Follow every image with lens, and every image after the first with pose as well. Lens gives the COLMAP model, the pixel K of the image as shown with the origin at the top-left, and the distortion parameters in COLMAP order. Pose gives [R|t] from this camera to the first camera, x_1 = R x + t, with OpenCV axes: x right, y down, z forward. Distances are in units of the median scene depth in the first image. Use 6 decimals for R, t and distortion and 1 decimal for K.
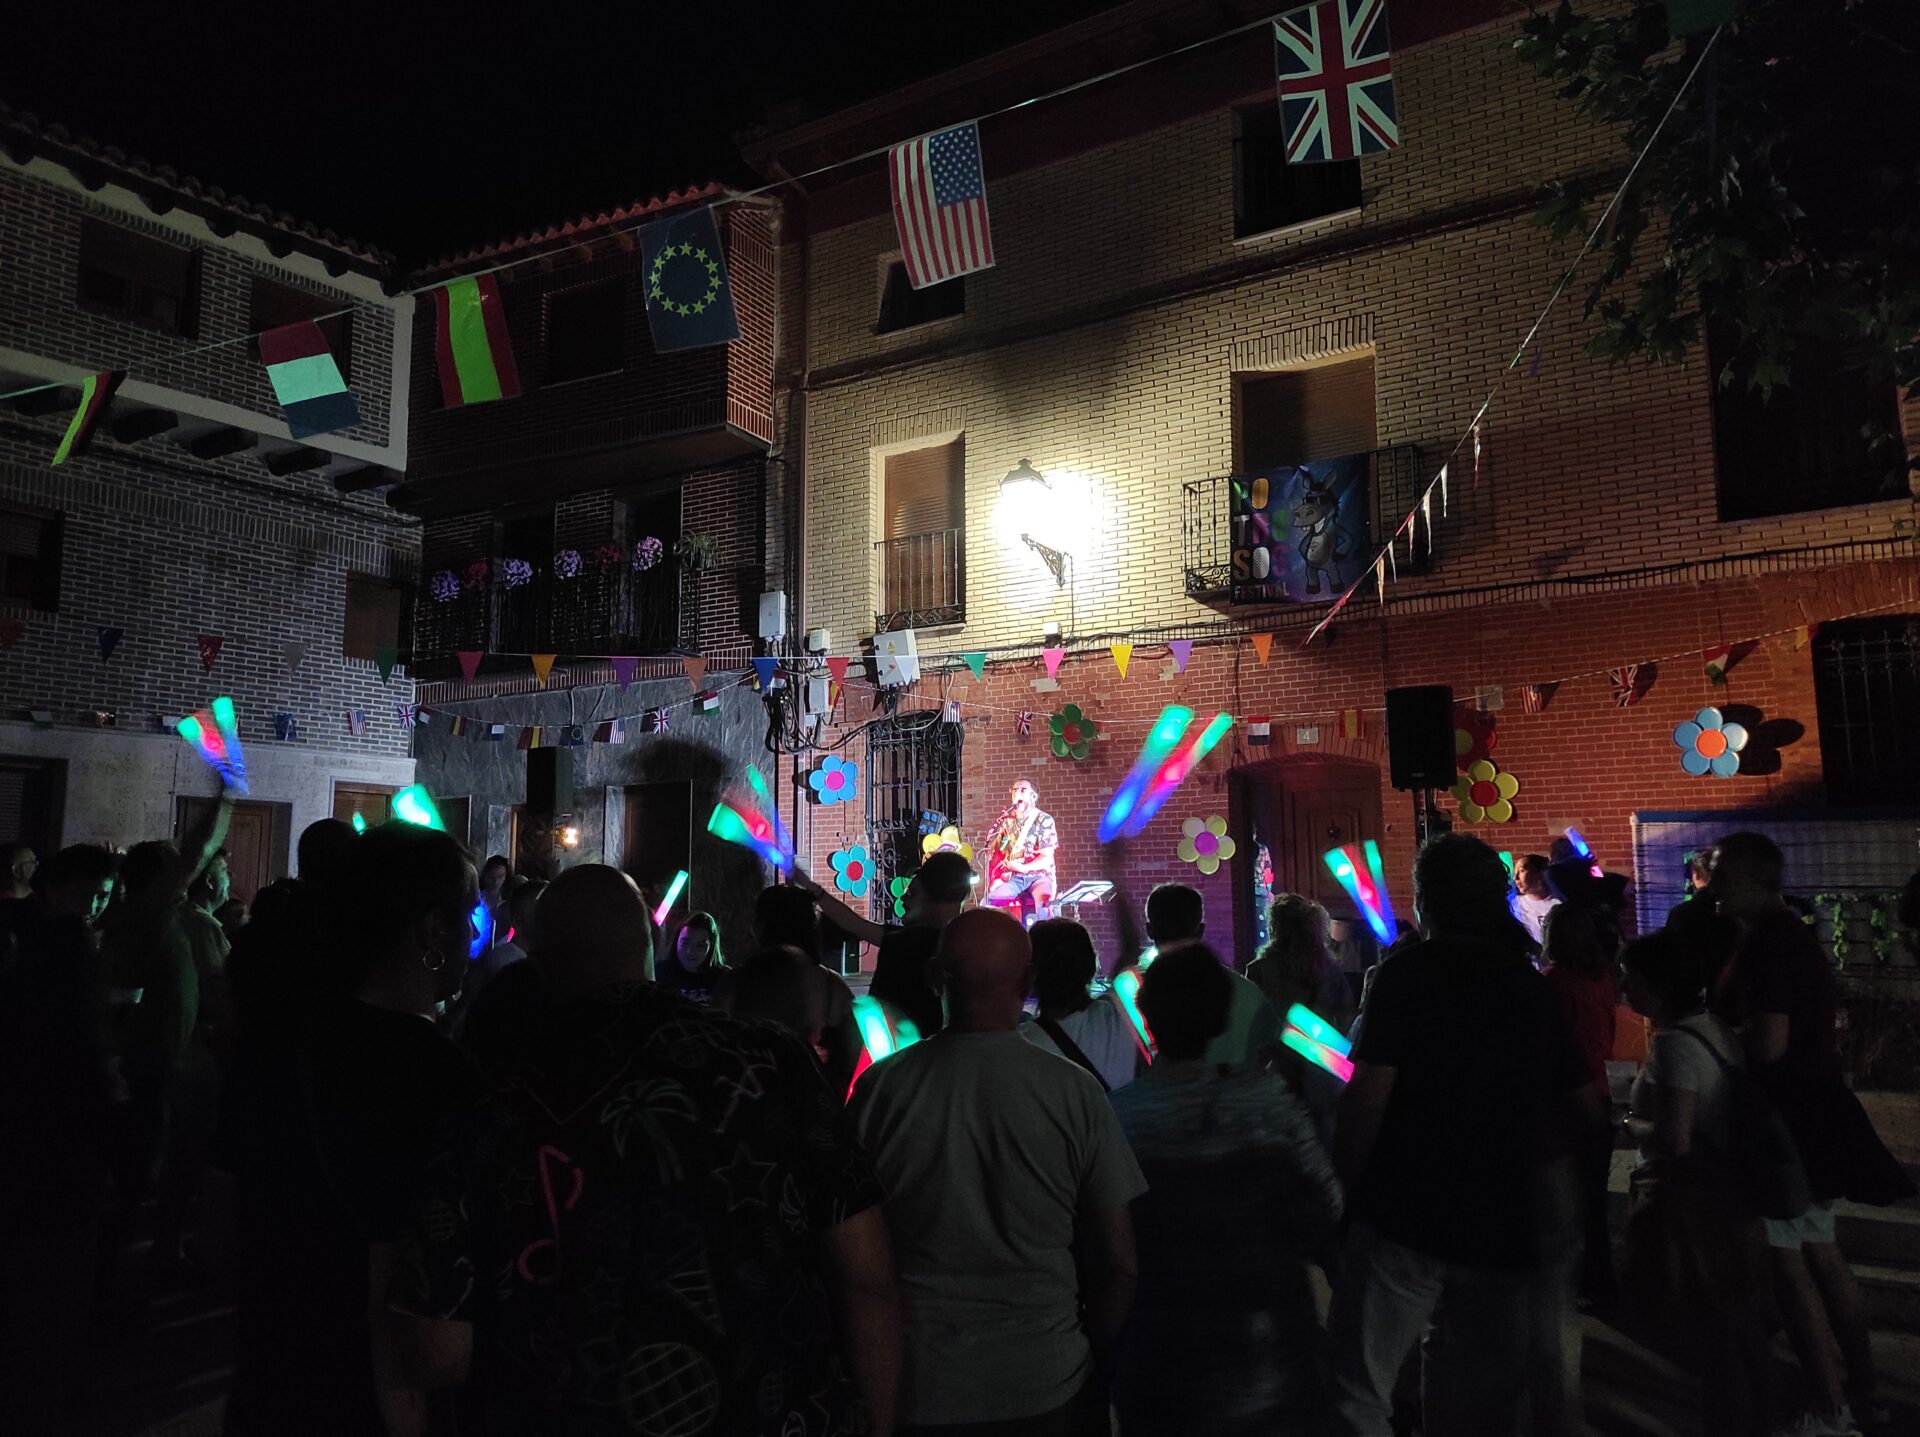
lens RADIAL K [[1371.5, 0, 952.7], [0, 1371.5, 723.0], [0, 0, 1]] dist [0.037547, -0.024449]
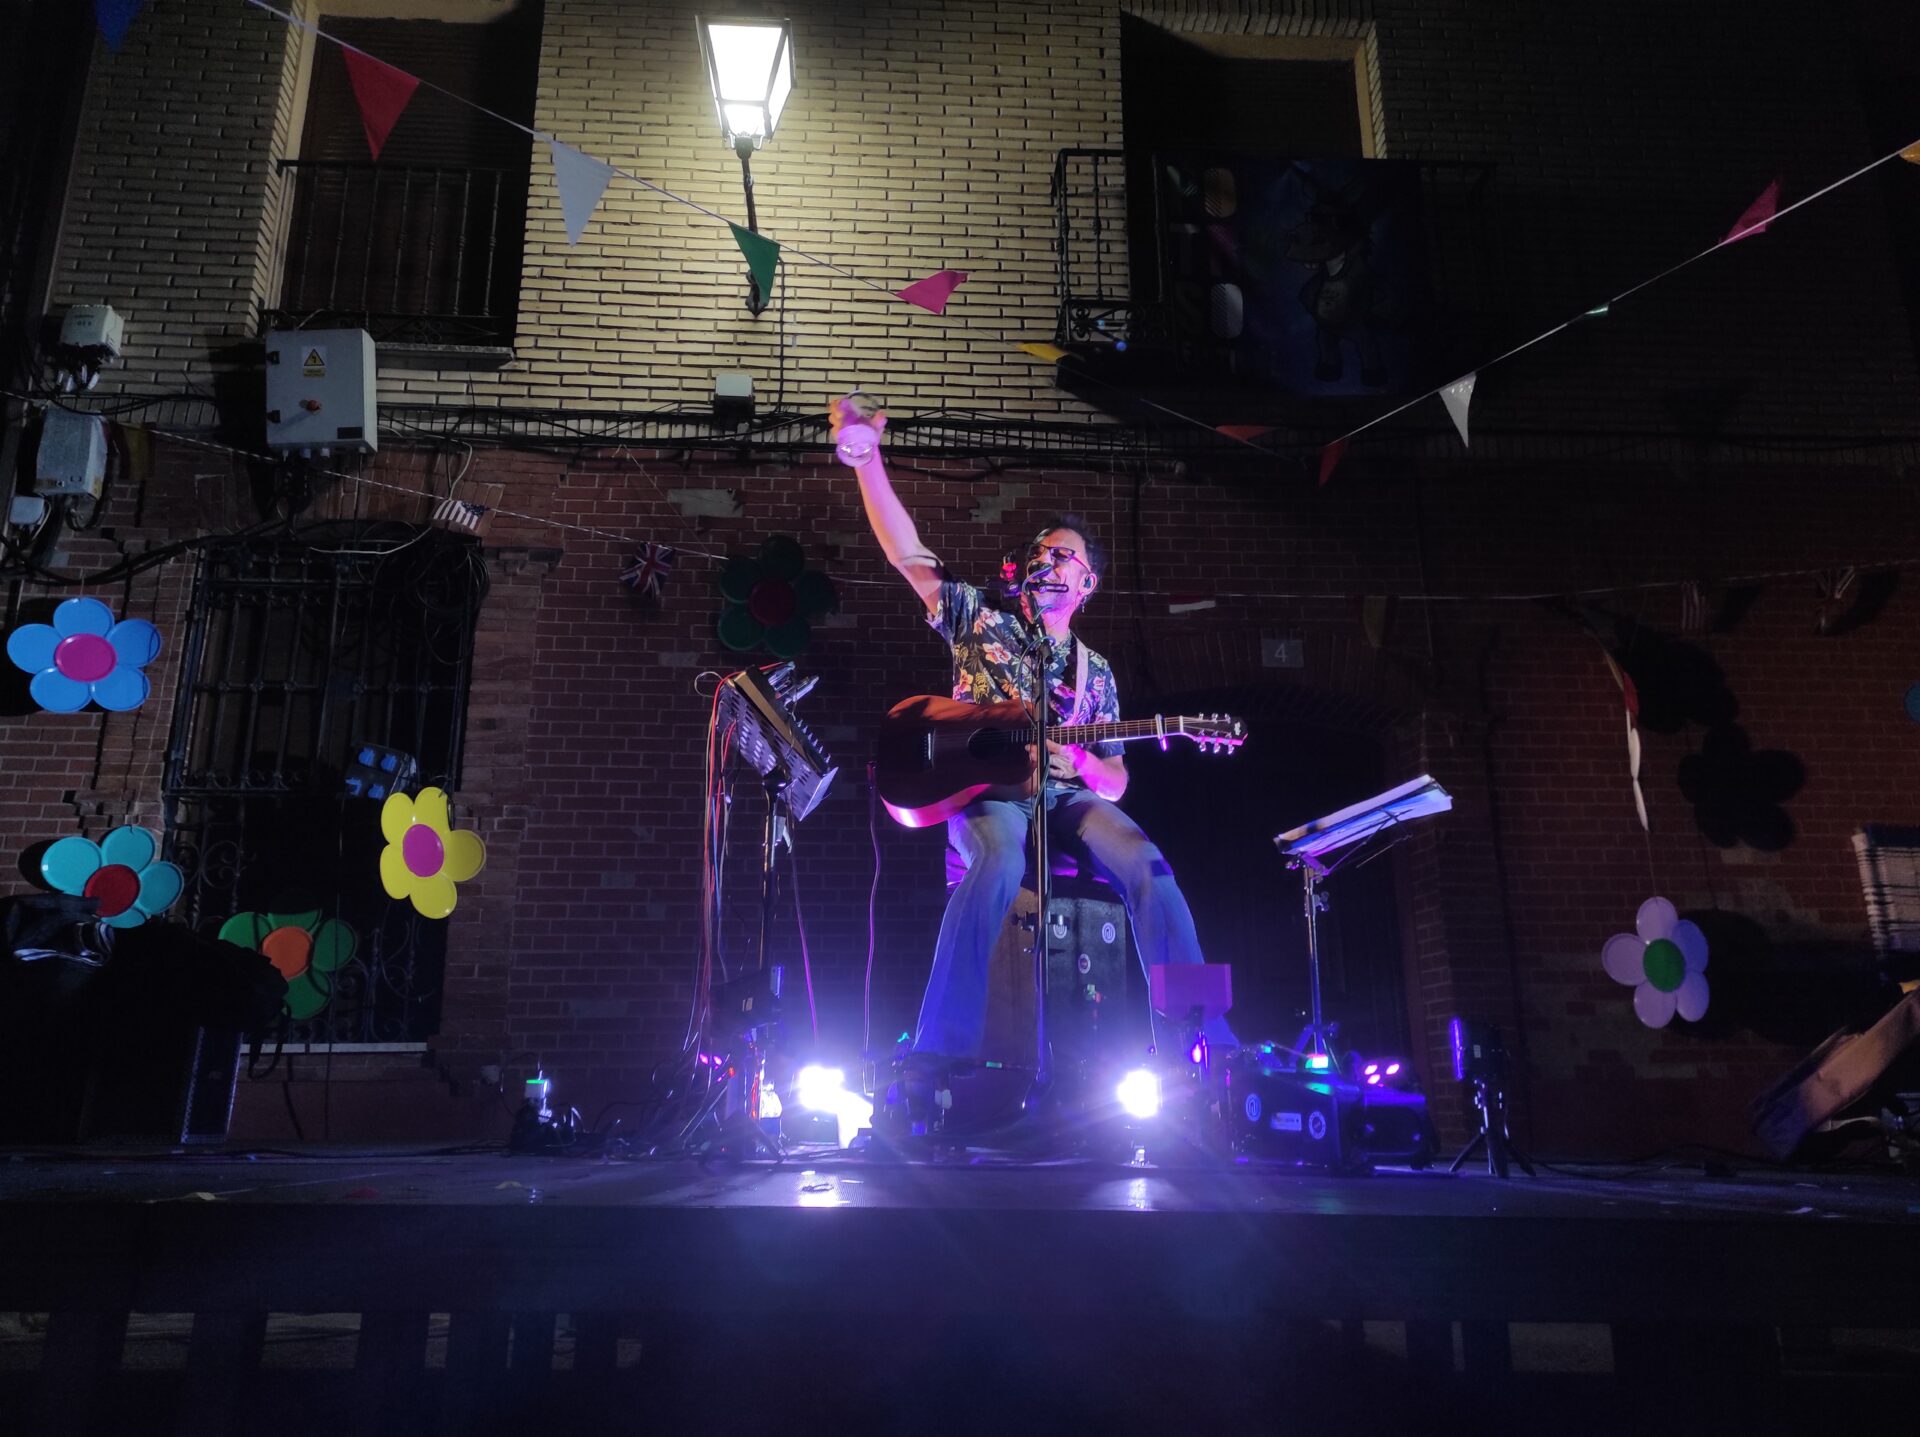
lens RADIAL K [[1371.5, 0, 948.1], [0, 1371.5, 736.6], [0, 0, 1]] dist [0.037547, -0.024449]
pose [[0.820027, 0.156641, 0.550471, -0.110521], [-0.077206, 0.983302, -0.164795, 0.123026], [-0.567093, 0.092636, 0.818428, 0.604224]]
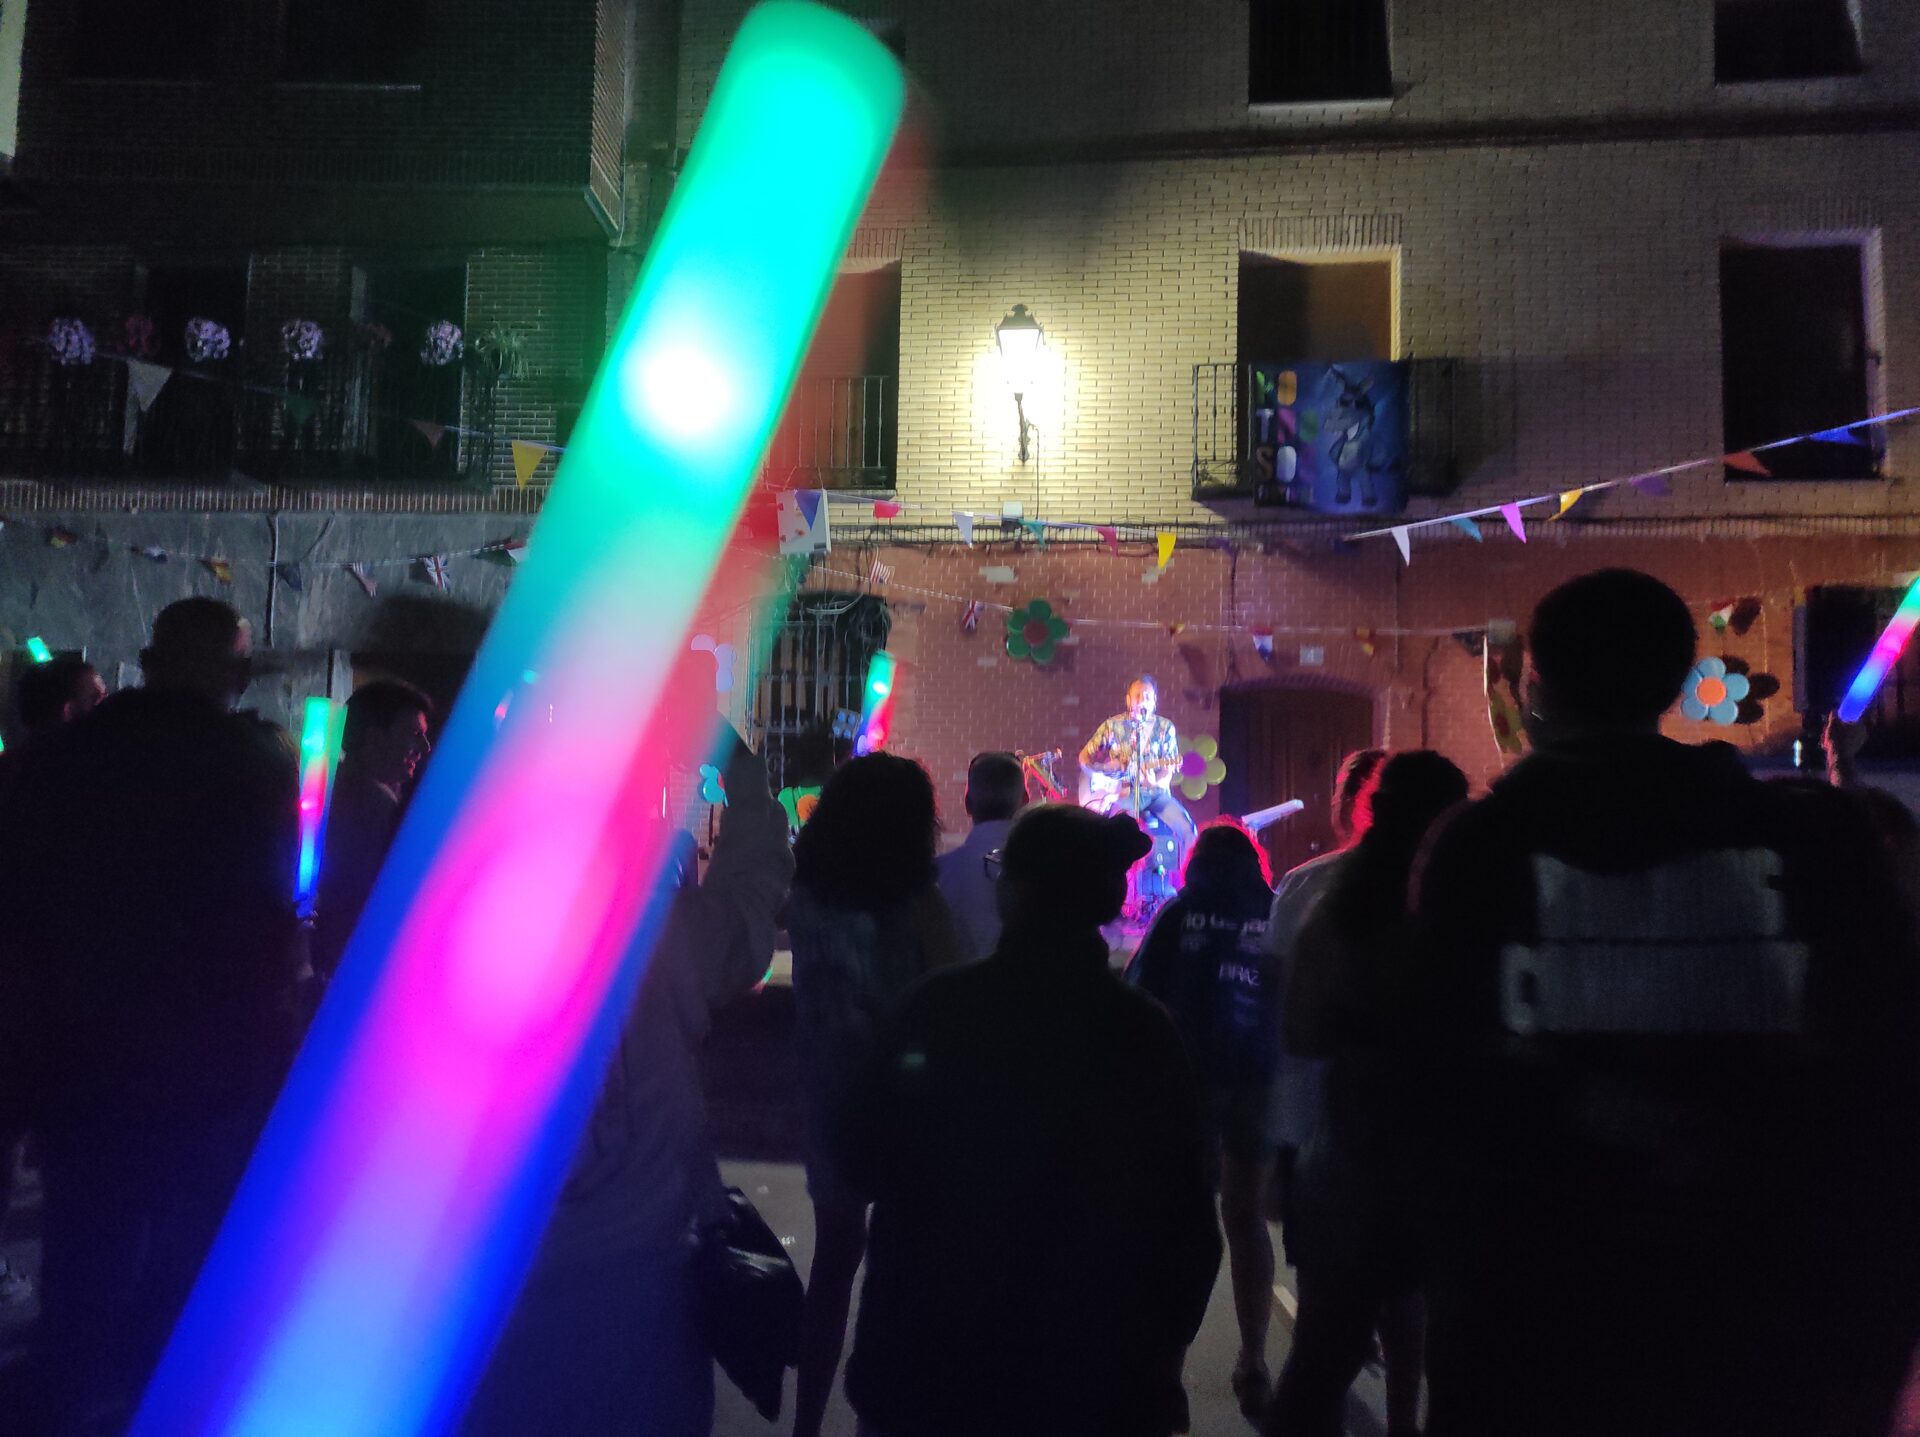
lens RADIAL K [[1371.5, 0, 948.6], [0, 1371.5, 718.8], [0, 0, 1]] dist [0.037547, -0.024449]
pose [[0.905224, 0.059971, 0.420682, -0.330255], [-0.082244, 0.995998, 0.034986, 0.036584], [-0.416900, -0.066269, 0.906533, 0.230550]]
